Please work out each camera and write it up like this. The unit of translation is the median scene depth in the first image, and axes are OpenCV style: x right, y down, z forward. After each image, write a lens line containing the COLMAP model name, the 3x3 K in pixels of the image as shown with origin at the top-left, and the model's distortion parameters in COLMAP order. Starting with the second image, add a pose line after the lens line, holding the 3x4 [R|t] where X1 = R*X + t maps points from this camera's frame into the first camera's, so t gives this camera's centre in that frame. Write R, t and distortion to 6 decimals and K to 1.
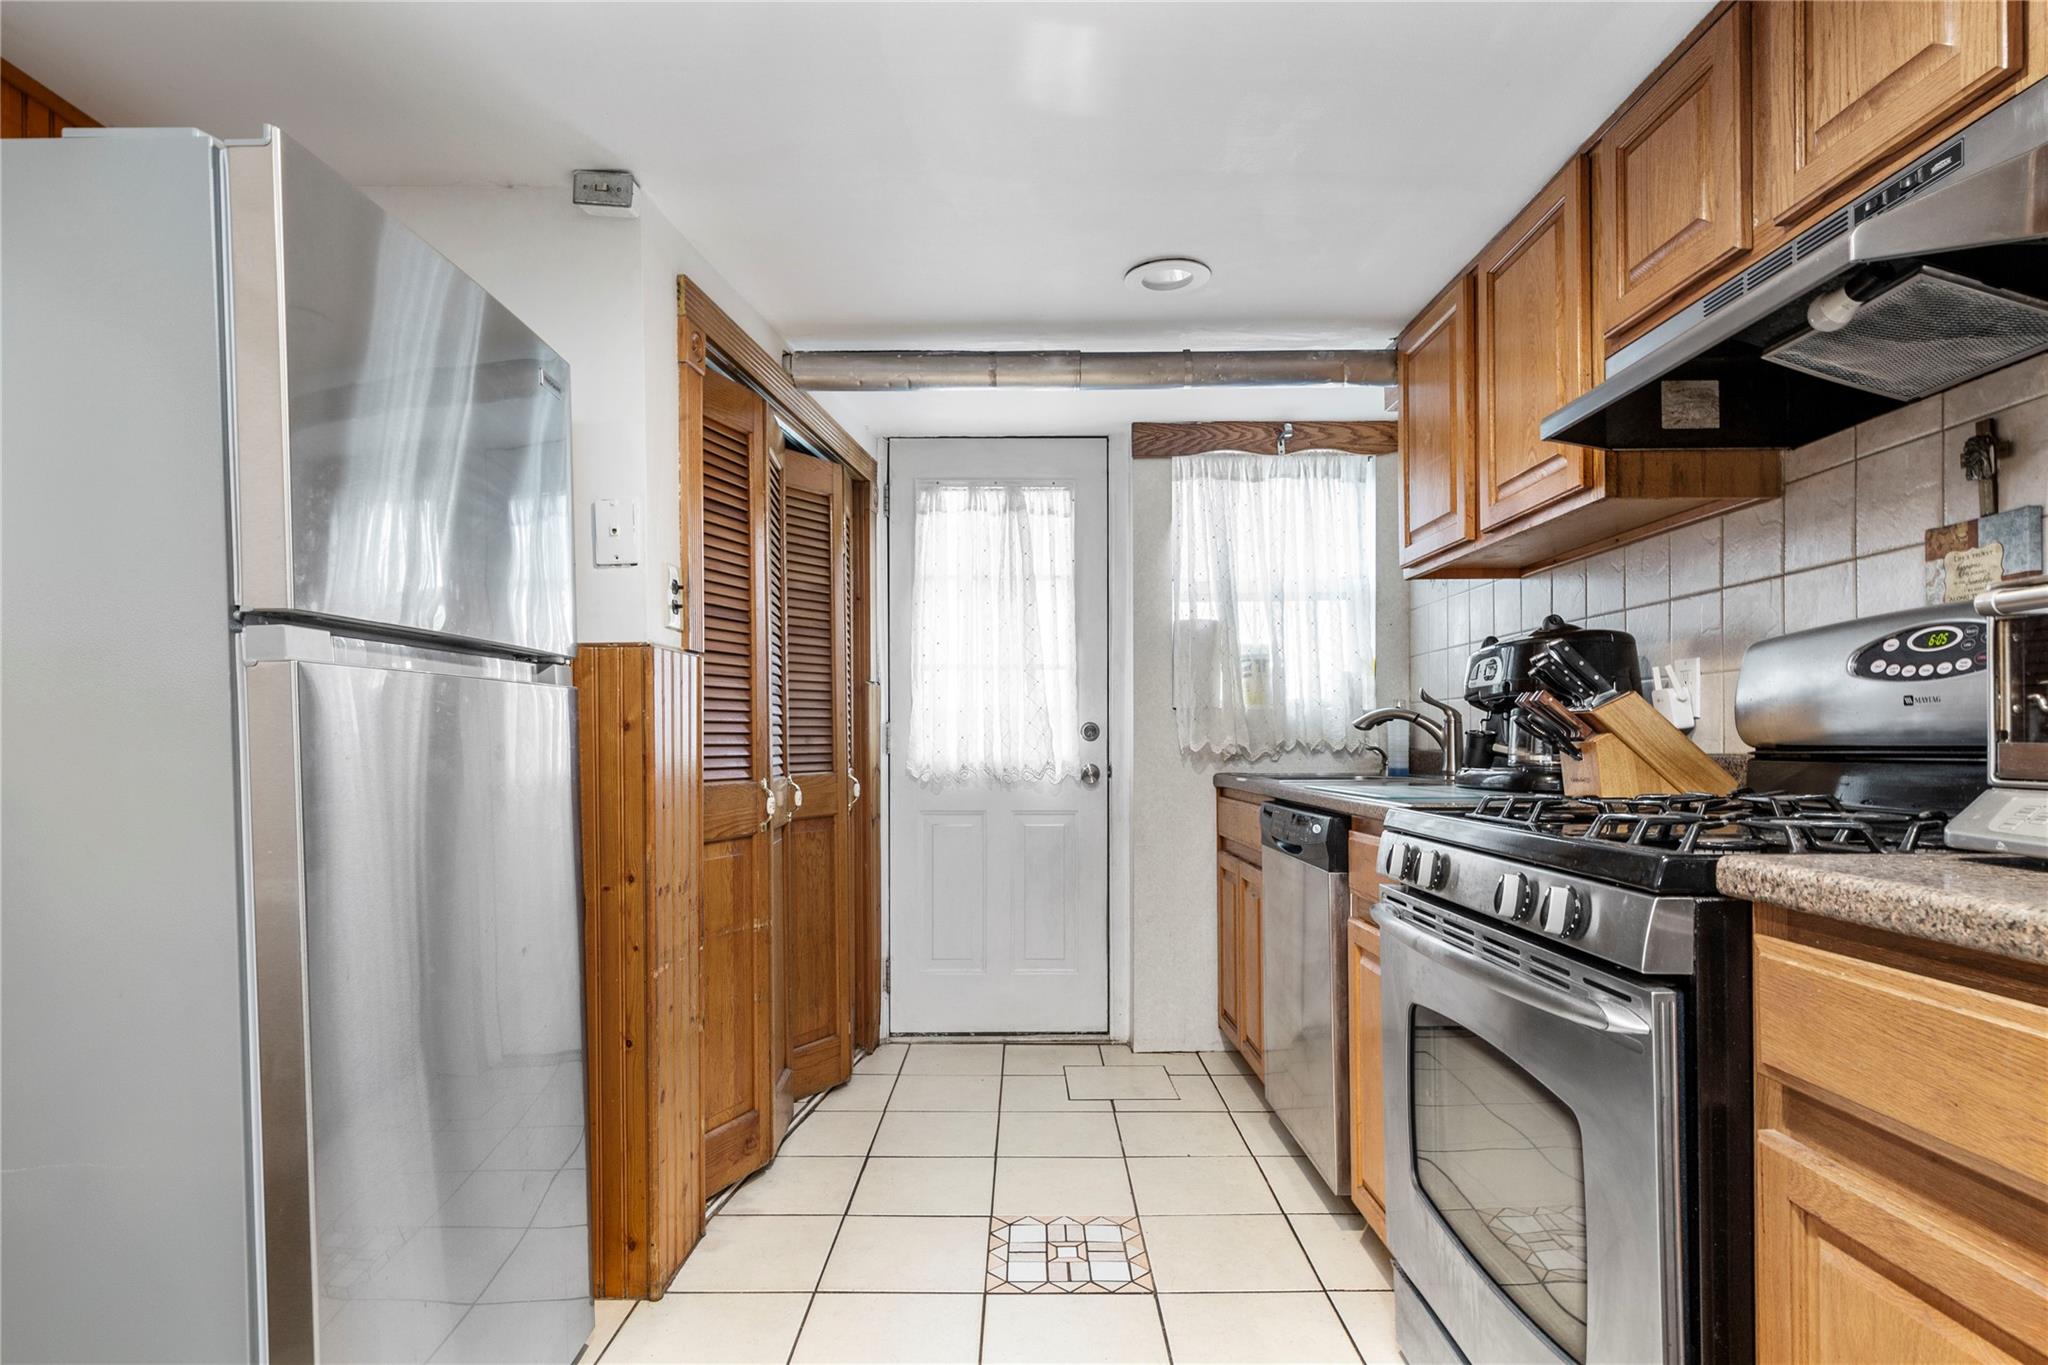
lens RADIAL K [[1060.8, 0, 1017.8], [0, 1060.8, 737.9], [0, 0, 1]] dist [-0.000095, -0.000178]
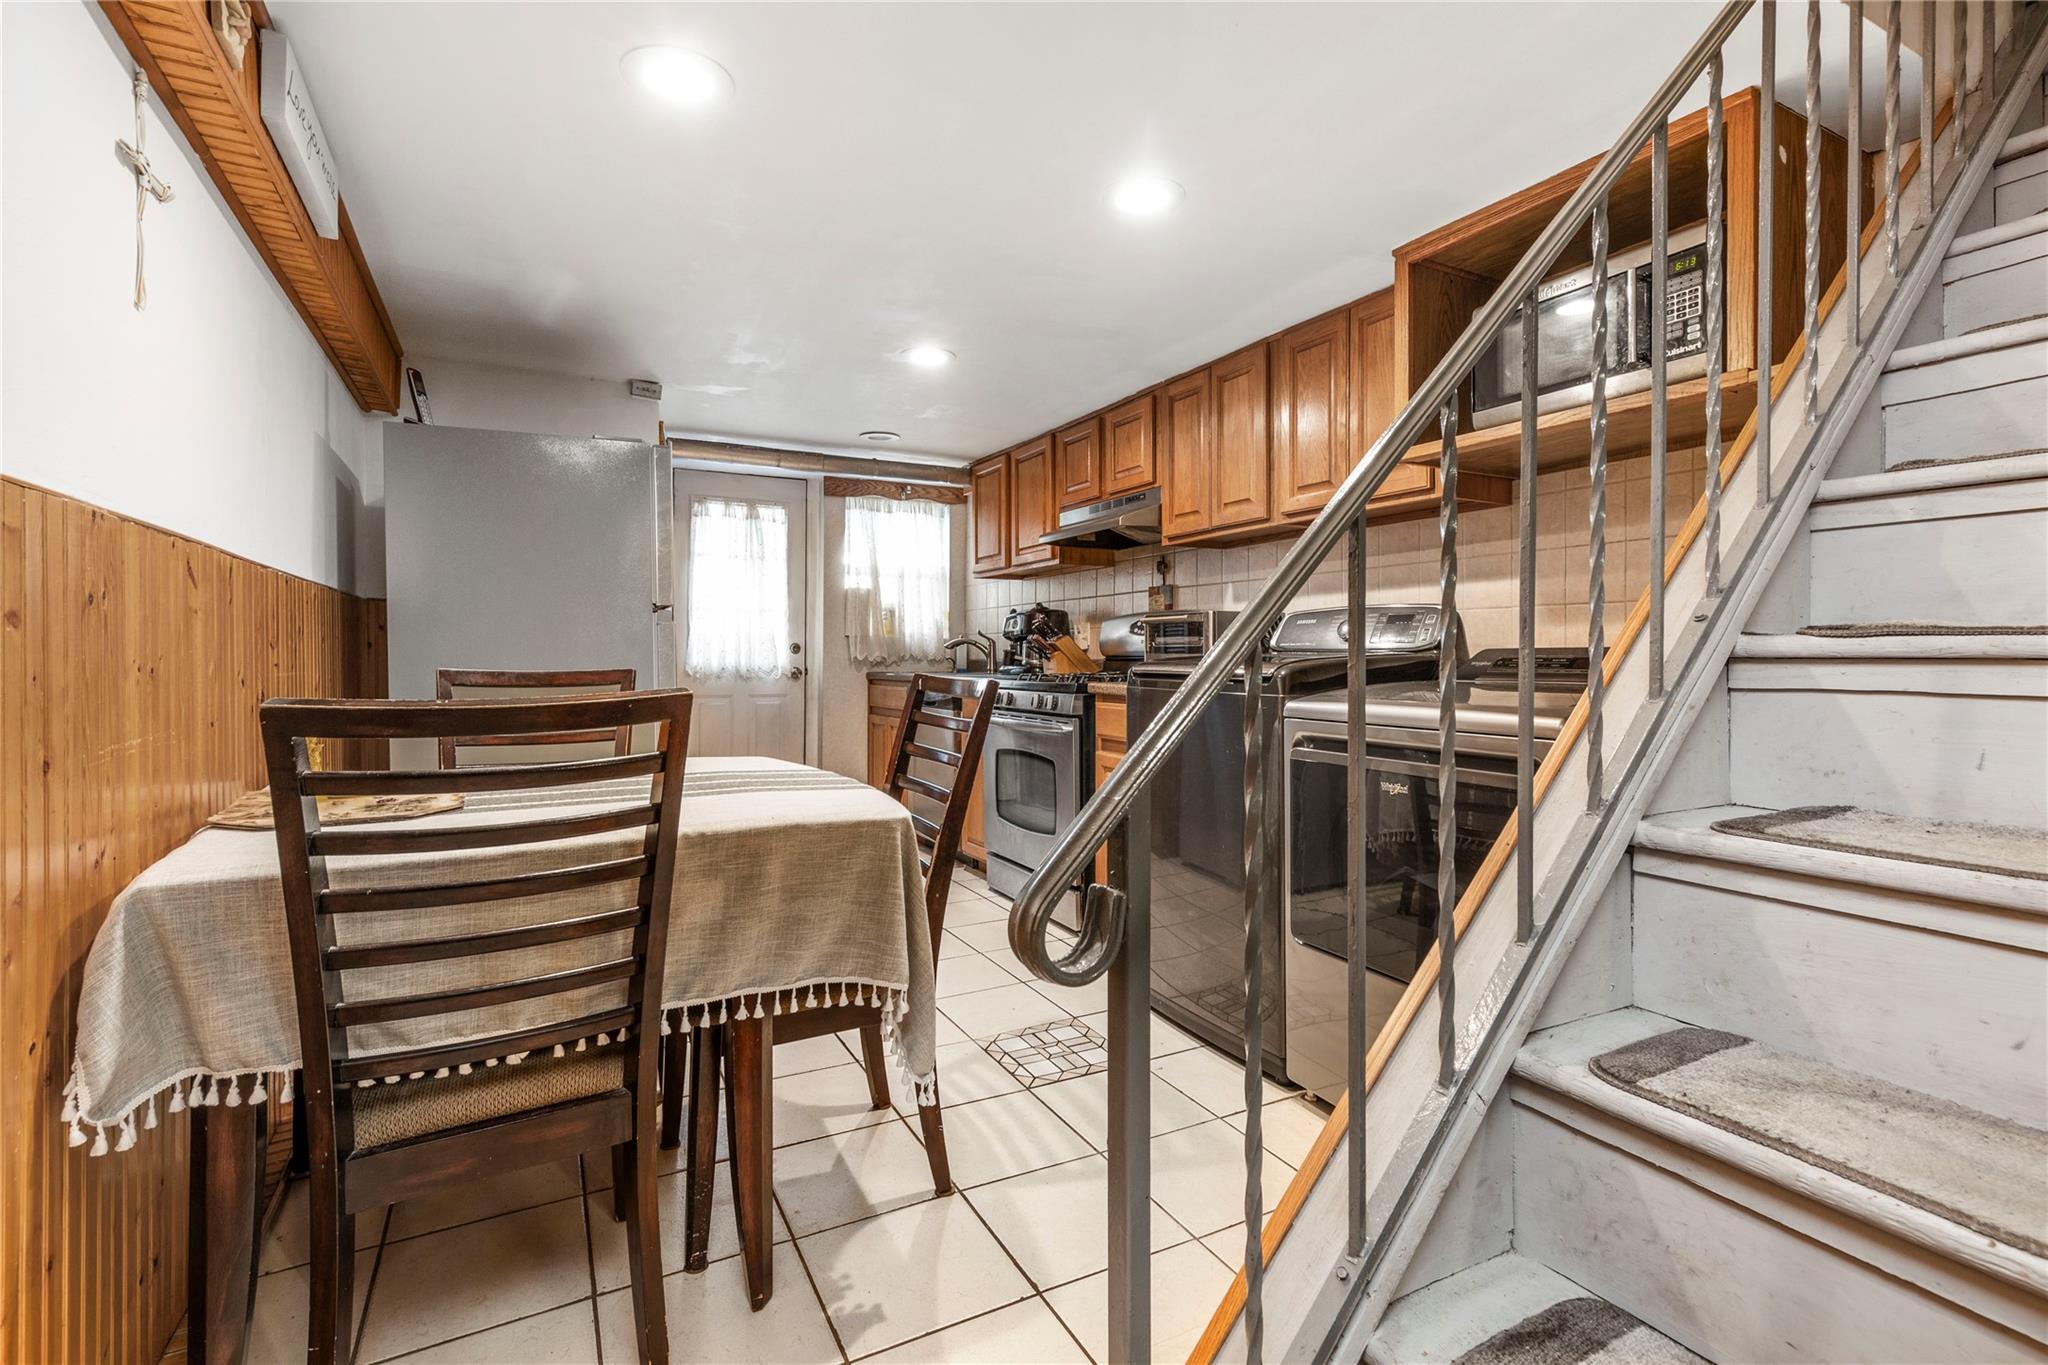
lens RADIAL K [[936.6, 0, 1026.4], [0, 936.6, 657.4], [0, 0, 1]] dist [0.004350, -0.000324]
pose [[0.882916, 0.005055, 0.469503, -0.438469], [-0.005986, 0.999982, 0.000490, 0.007495], [-0.469492, -0.003243, 0.882931, -0.733382]]
